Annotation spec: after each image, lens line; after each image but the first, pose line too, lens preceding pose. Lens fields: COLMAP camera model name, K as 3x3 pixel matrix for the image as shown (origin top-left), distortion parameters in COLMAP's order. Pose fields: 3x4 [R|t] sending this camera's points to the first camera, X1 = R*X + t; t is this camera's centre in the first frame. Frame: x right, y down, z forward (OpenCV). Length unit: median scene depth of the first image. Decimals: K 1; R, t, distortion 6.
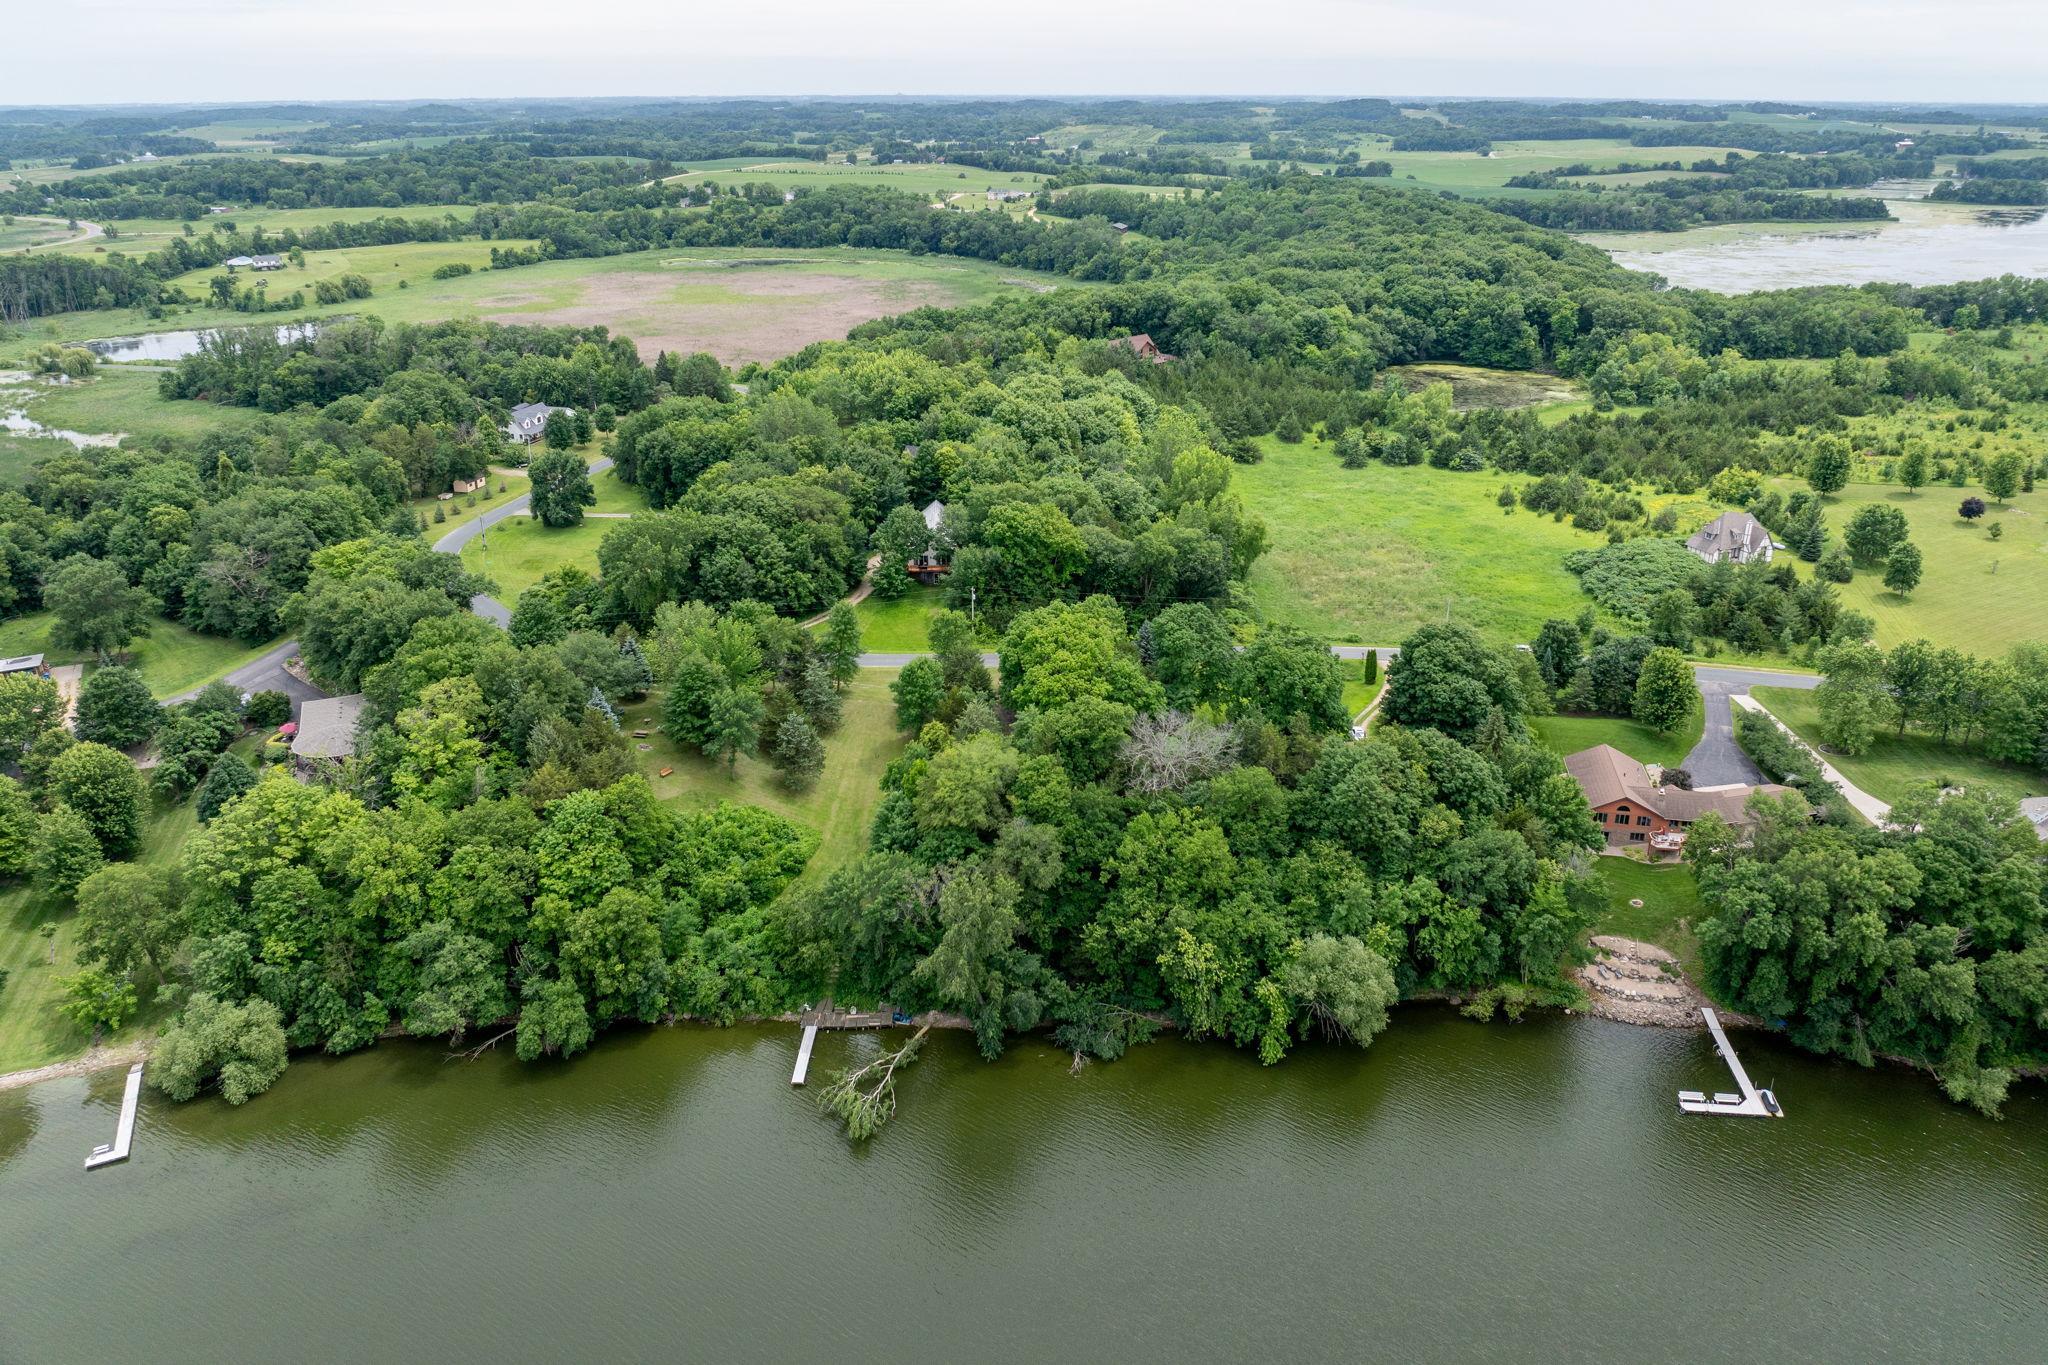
lens RADIAL K [[1443.1, 0, 1031.2], [0, 1443.1, 592.5], [0, 0, 1]] dist [-0.035818, -0.003742]
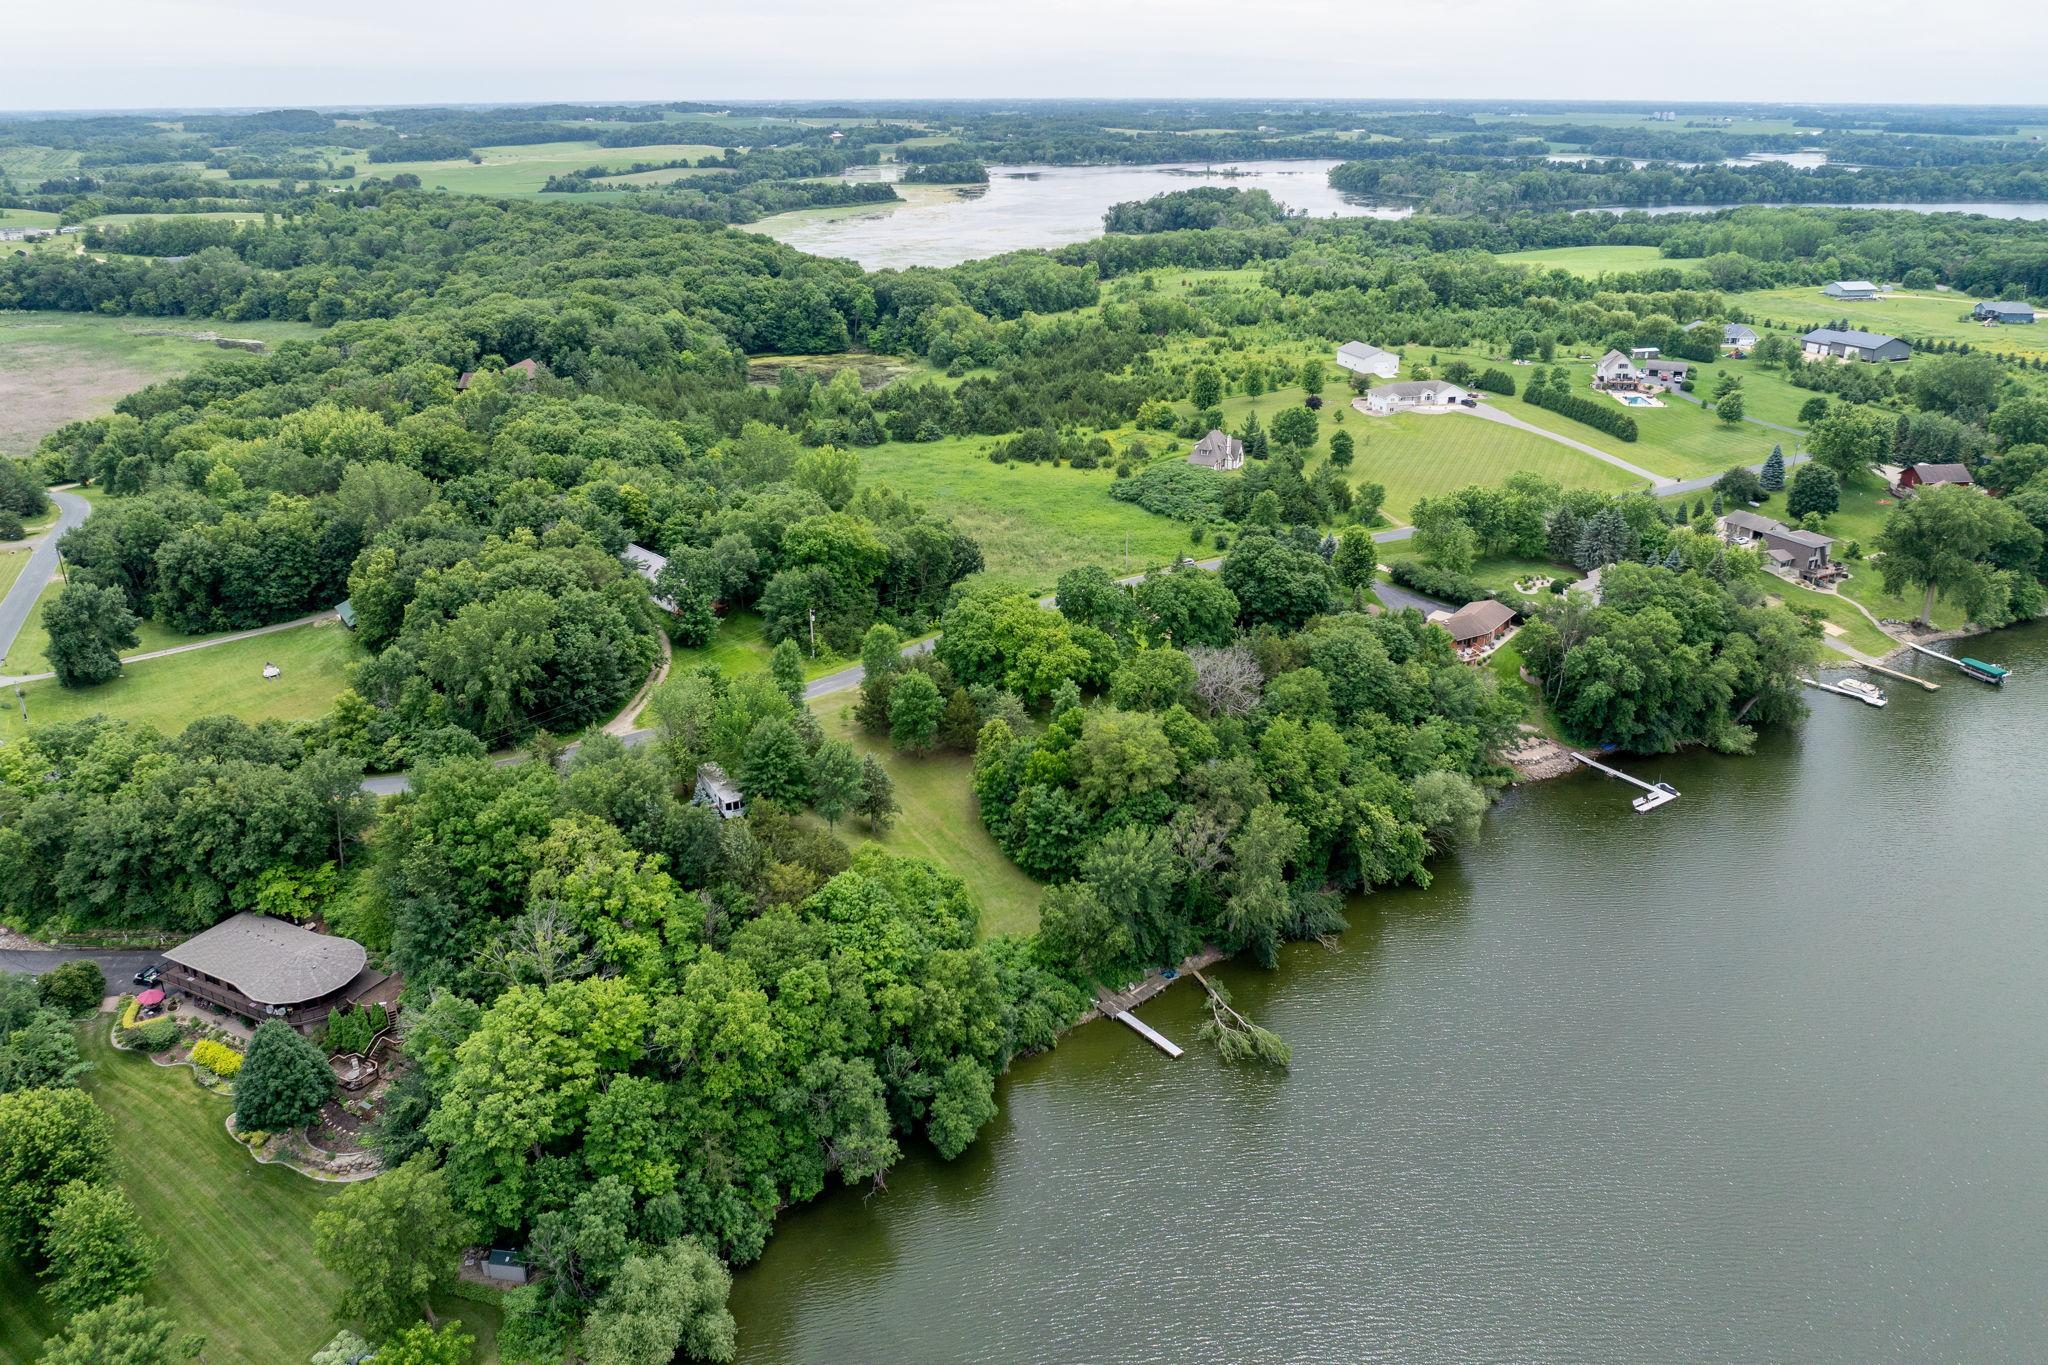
lens RADIAL K [[1448.9, 0, 1032.6], [0, 1448.9, 588.4], [0, 0, 1]] dist [-0.042480, 0.007438]
pose [[0.760876, -0.211253, 0.613547, -0.508356], [0.215274, 0.974152, 0.068448, -0.050288], [-0.612148, 0.080001, 0.786686, 0.136035]]
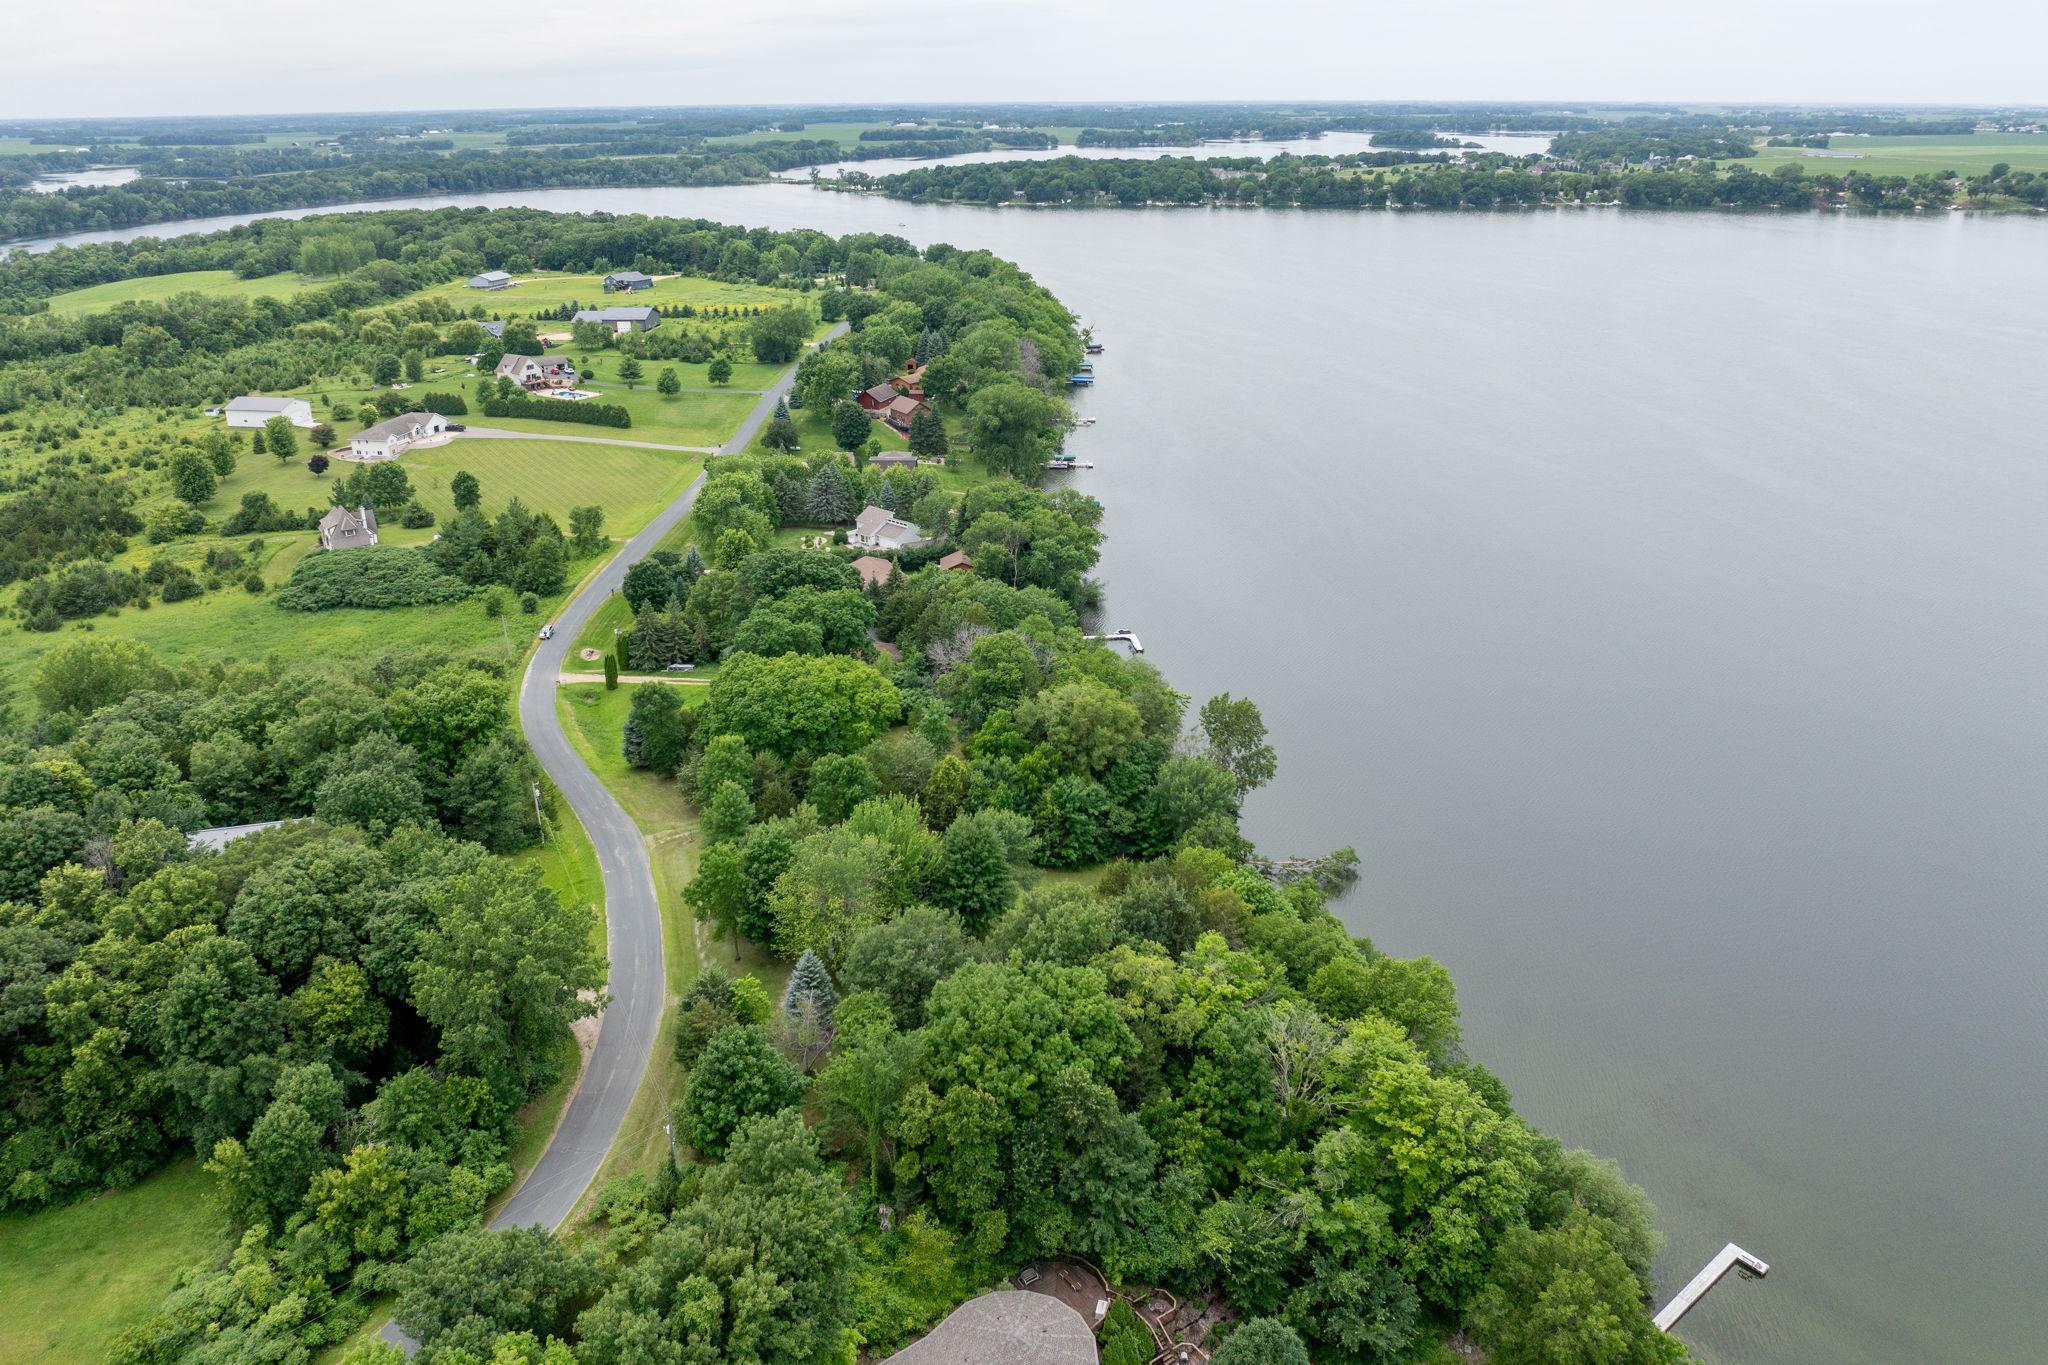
lens RADIAL K [[1443.1, 0, 1031.2], [0, 1443.1, 592.5], [0, 0, 1]] dist [-0.035818, -0.003742]
pose [[-0.233932, -0.313934, 0.920174, -0.729401], [0.328245, 0.865364, 0.378683, -0.276126], [-0.915167, 0.390629, -0.099389, 0.781110]]
